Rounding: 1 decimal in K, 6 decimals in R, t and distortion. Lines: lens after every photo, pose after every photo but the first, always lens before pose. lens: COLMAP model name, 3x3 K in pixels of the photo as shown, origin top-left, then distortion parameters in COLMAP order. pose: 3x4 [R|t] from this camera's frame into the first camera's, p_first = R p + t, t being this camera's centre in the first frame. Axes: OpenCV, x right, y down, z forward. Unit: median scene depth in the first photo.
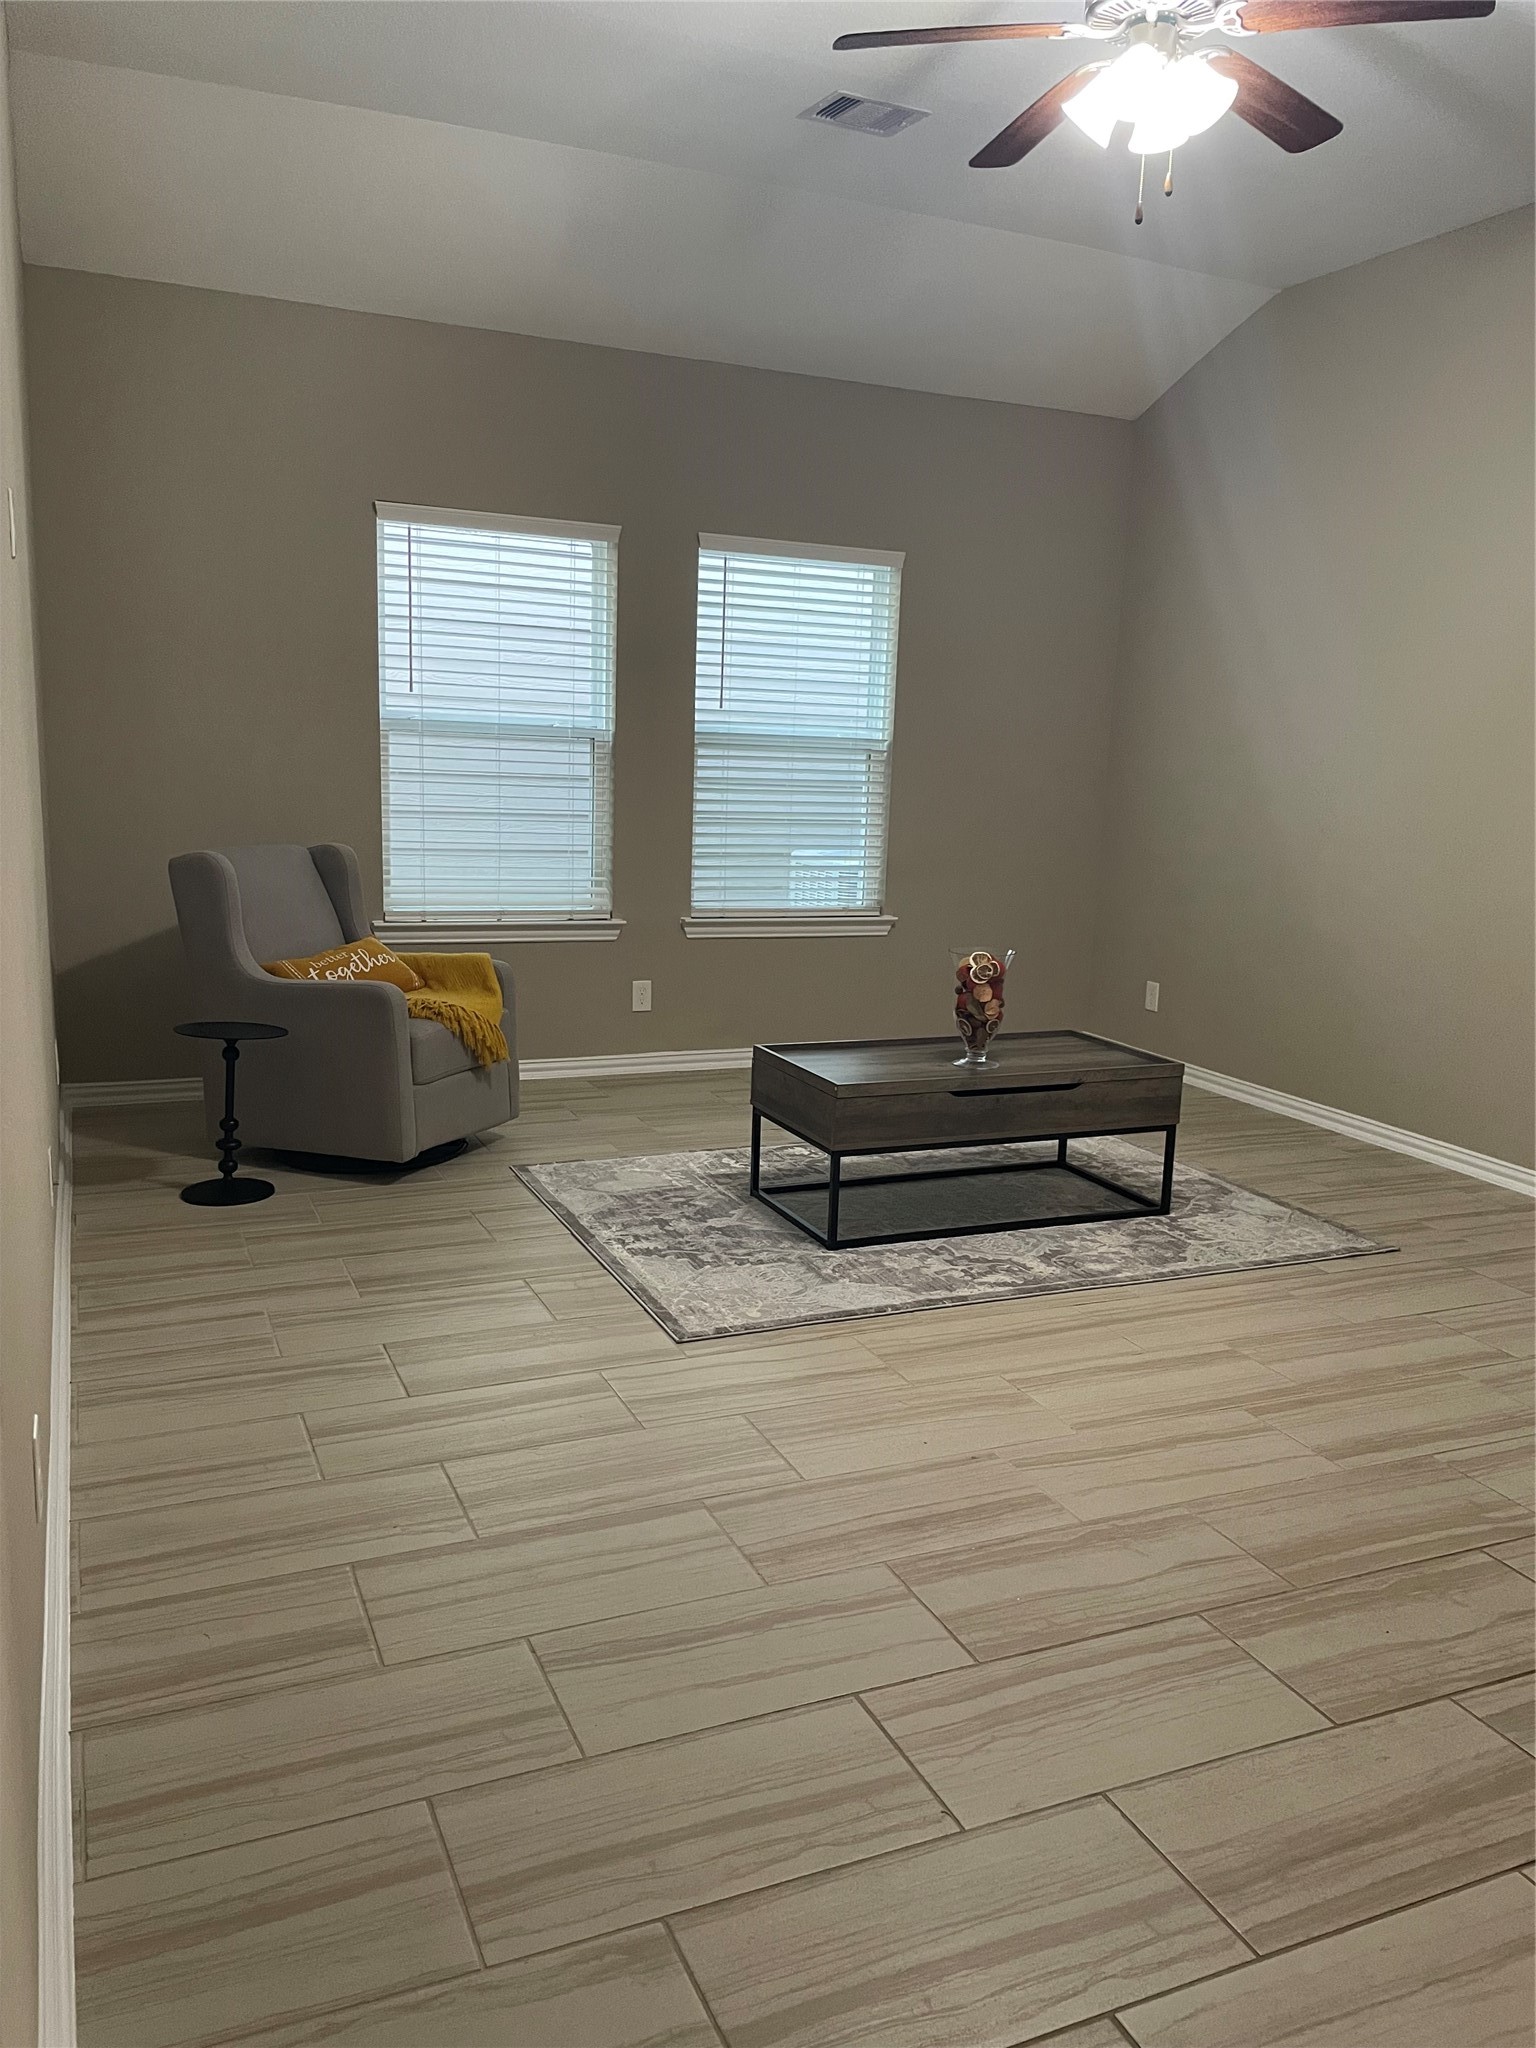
lens RADIAL K [[1569.0, 0, 768.0], [0, 1569.0, 1024.0], [0, 0, 1]] dist [0.116736, -0.173090]
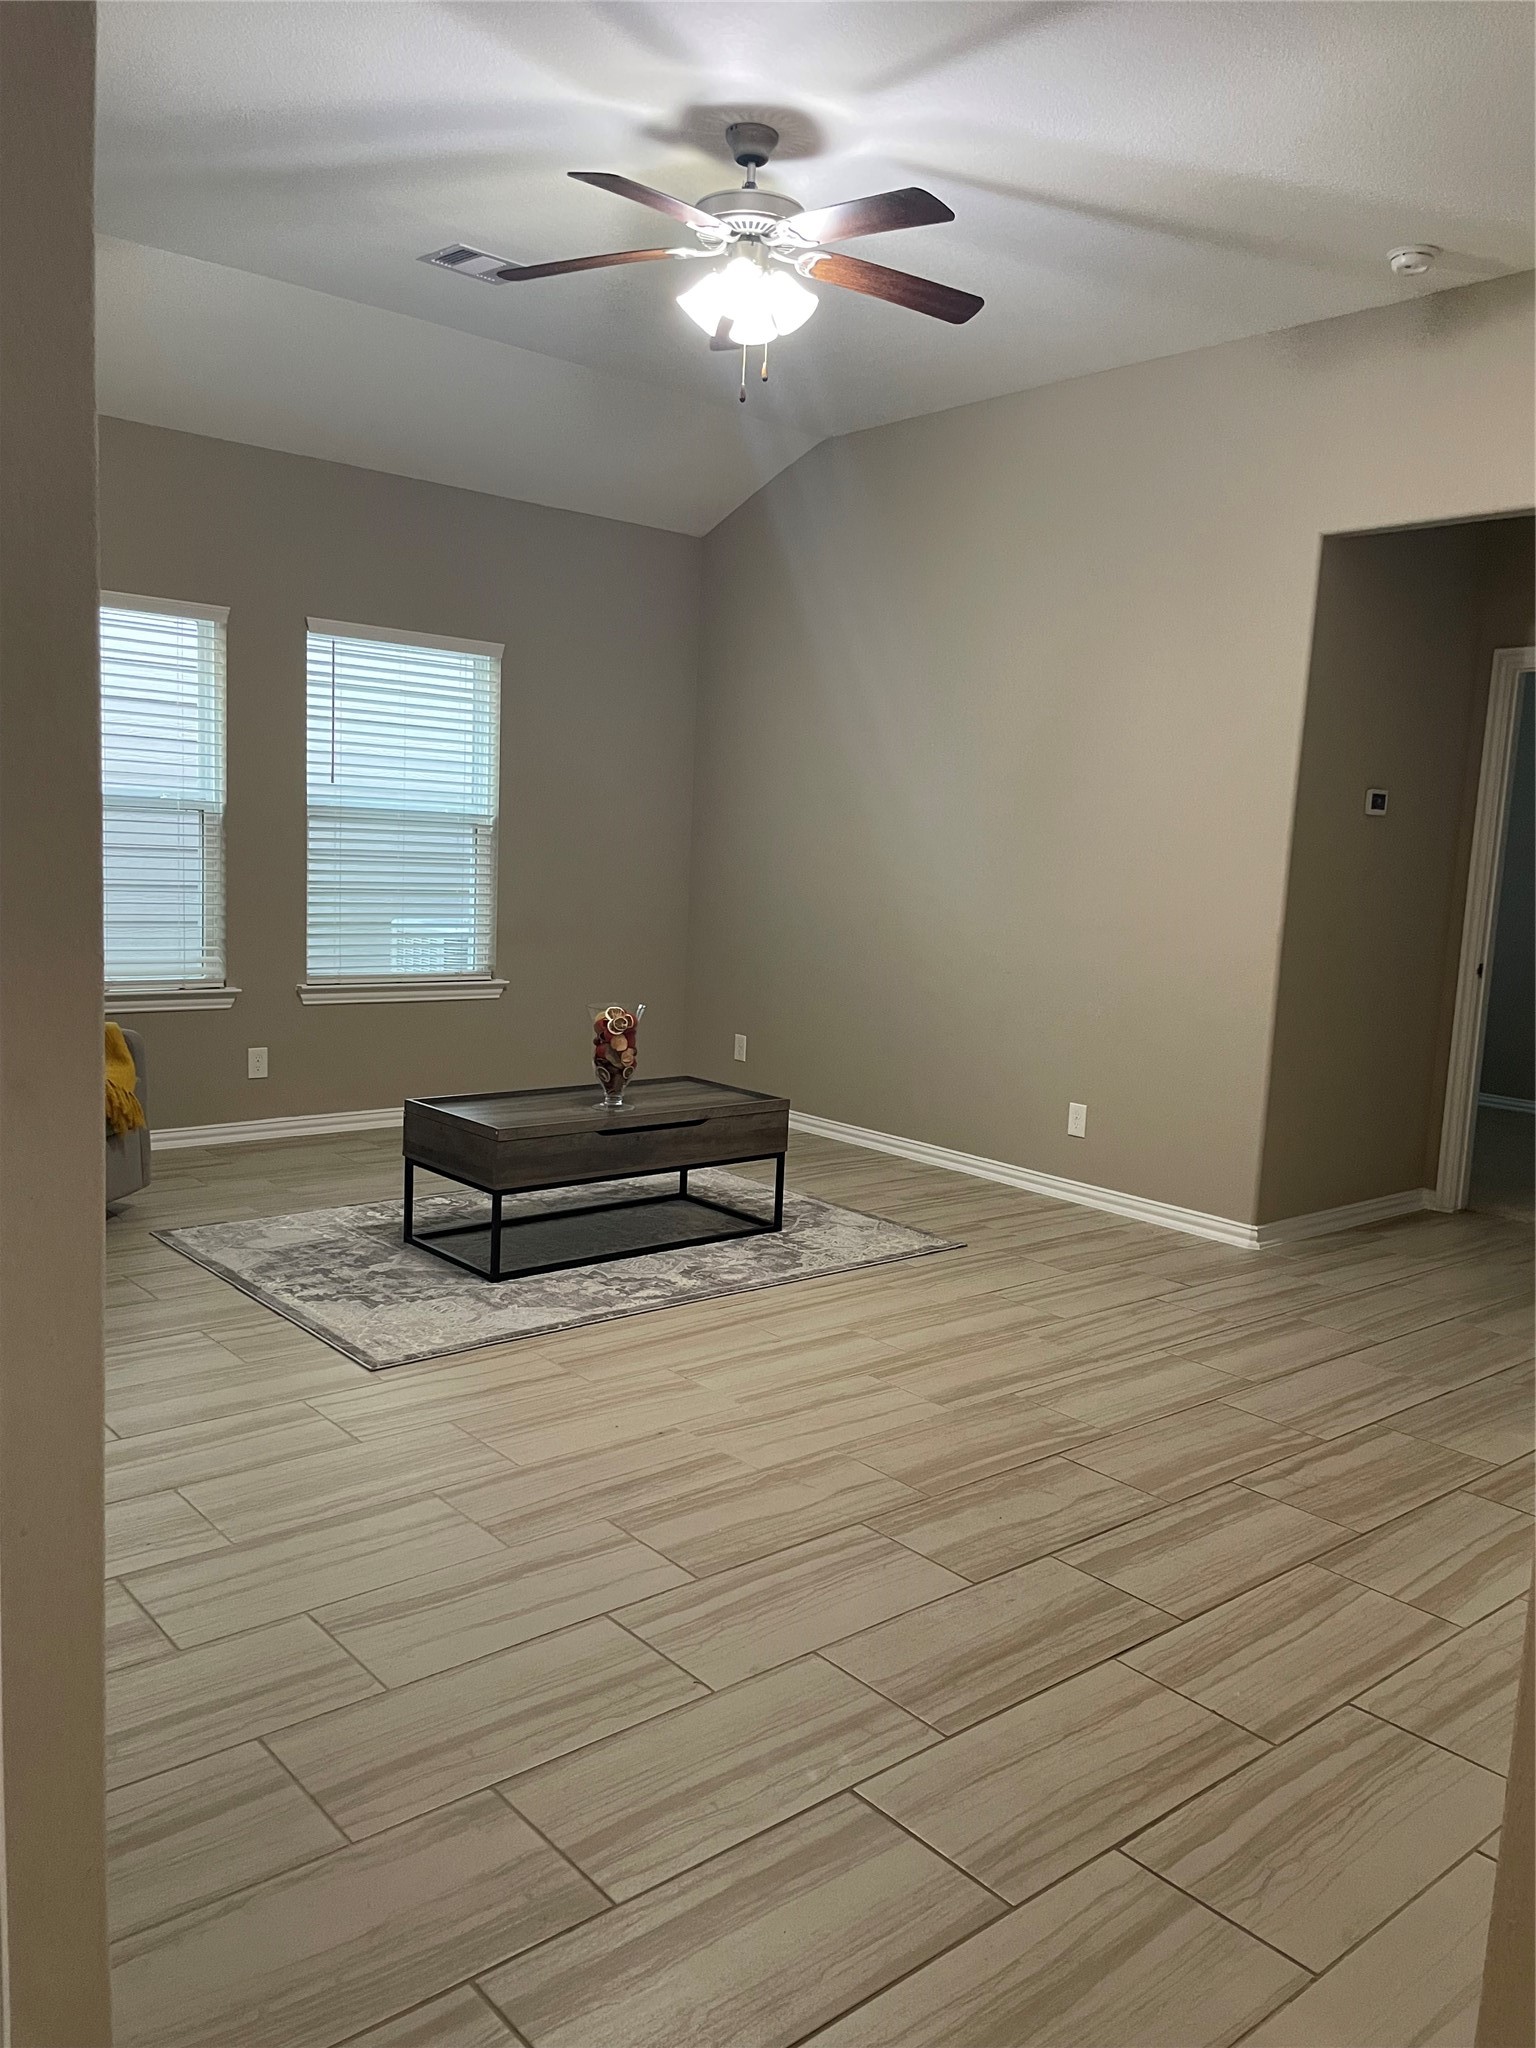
lens RADIAL K [[1569.0, 0, 768.0], [0, 1569.0, 1024.0], [0, 0, 1]] dist [0.116736, -0.173090]
pose [[0.958623, -0.028434, 0.283256, -0.081499], [0.040833, 0.998444, -0.037965, 0.014044], [-0.281736, 0.047960, 0.958292, -0.108909]]
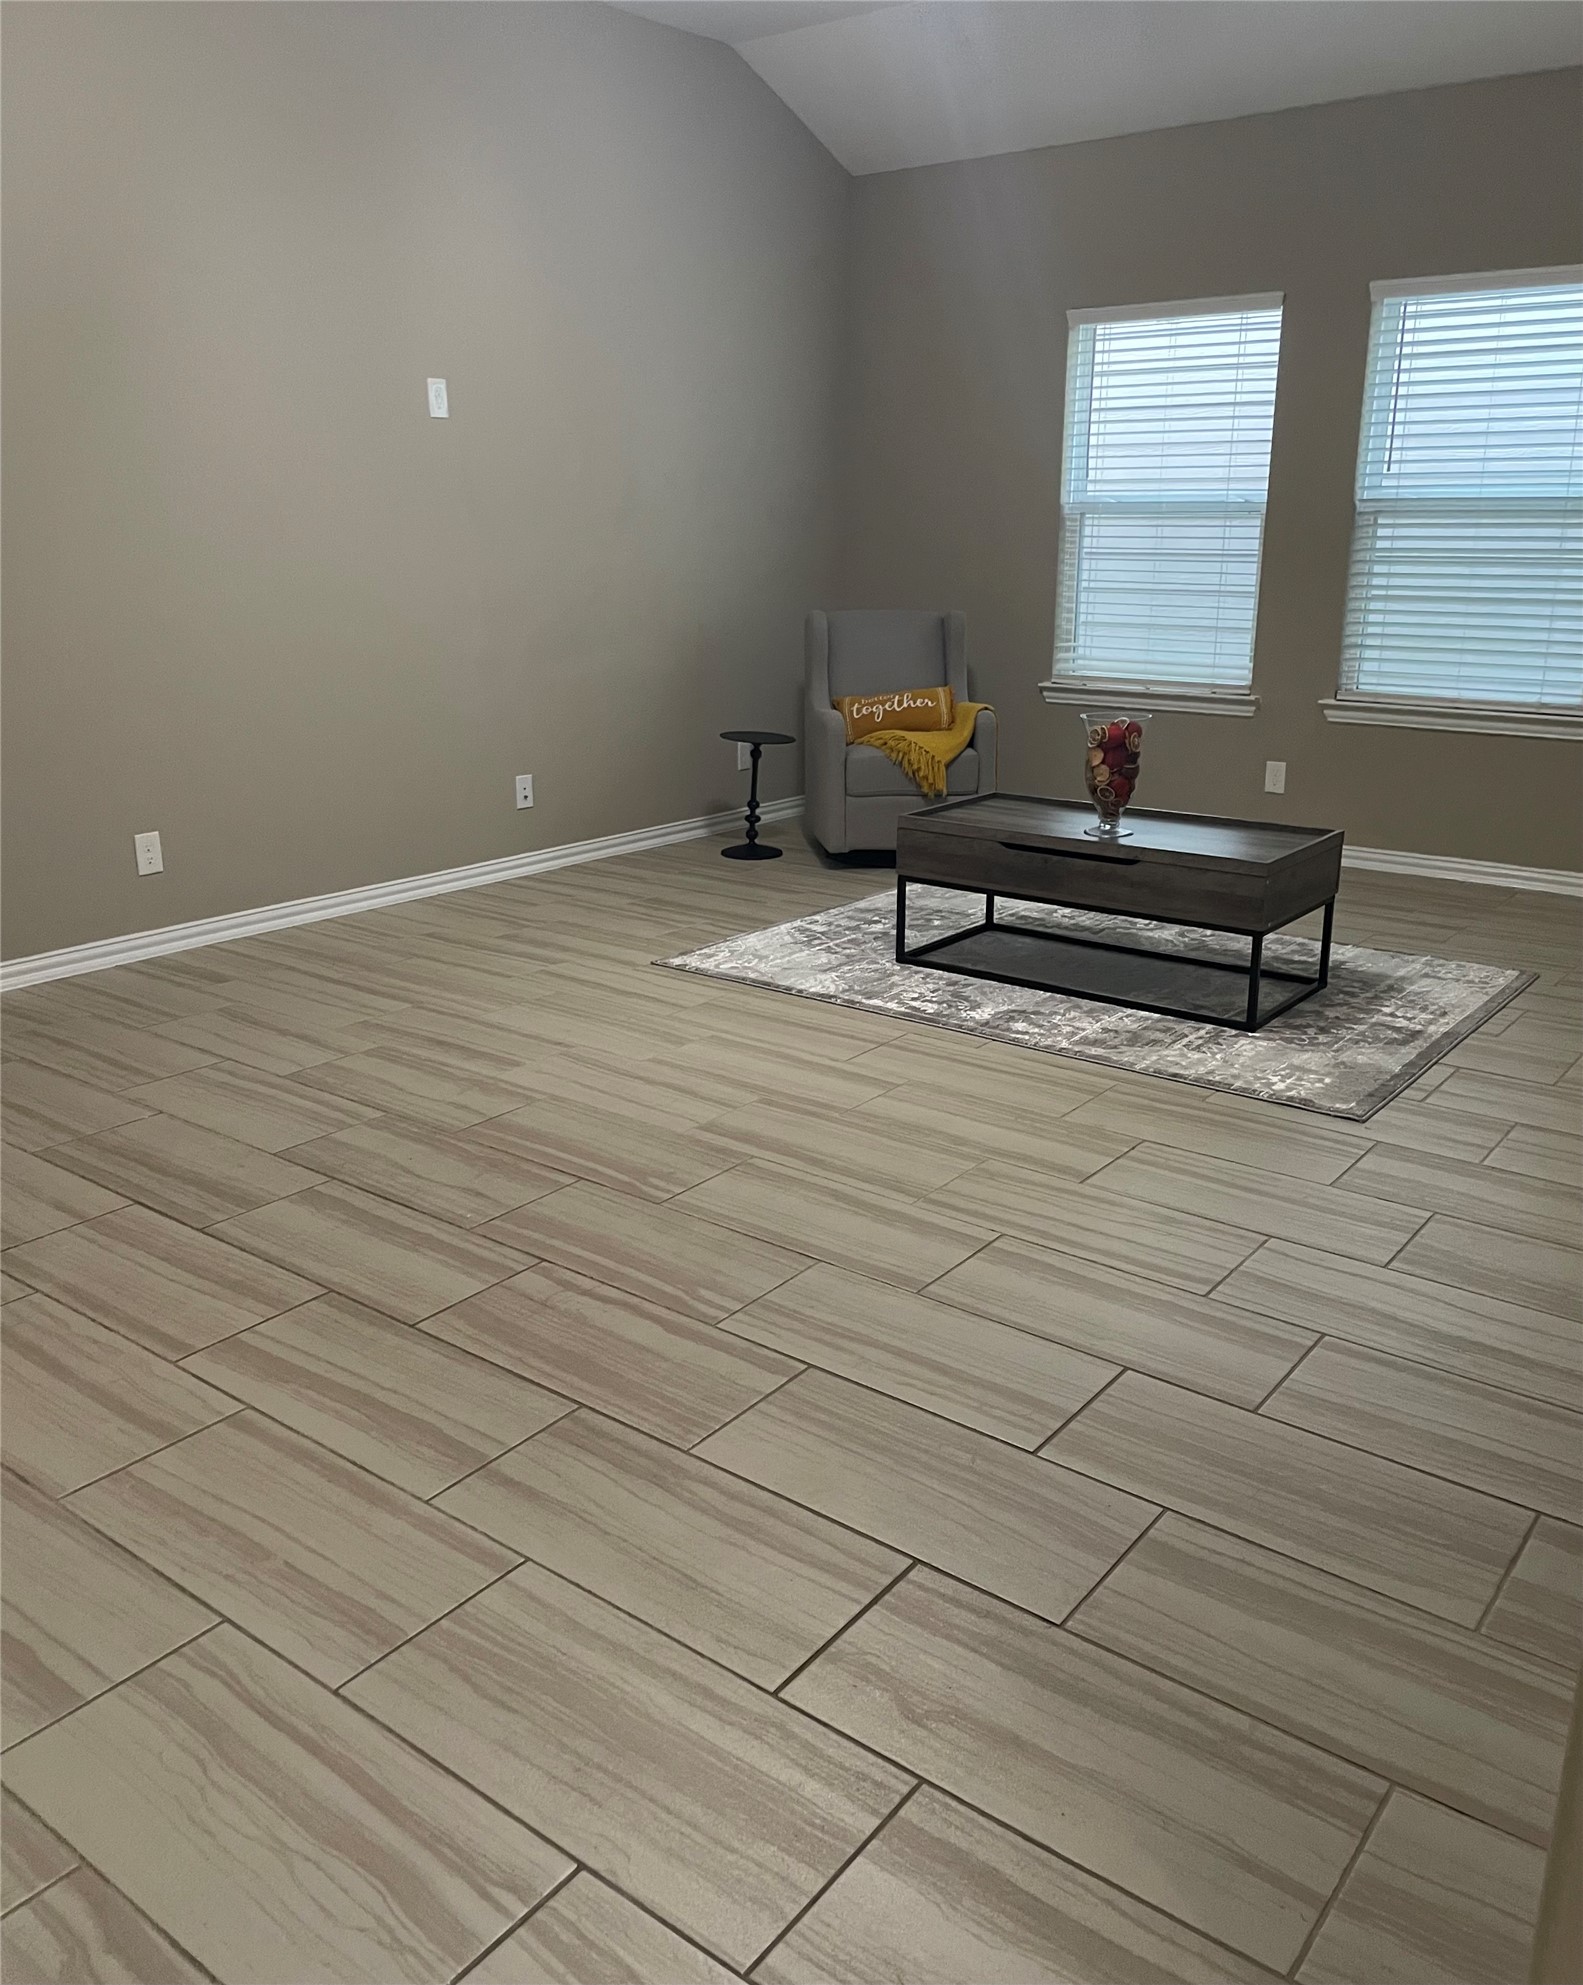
lens RADIAL K [[1525.3, 0, 695.8], [0, 1525.3, 920.6], [0, 0, 1]] dist [0.111863, -0.098471]
pose [[0.471318, 0.190838, -0.861069, 0.907021], [-0.143113, 0.979919, 0.138844, -0.018615], [0.870275, 0.057790, 0.489165, 0.322056]]
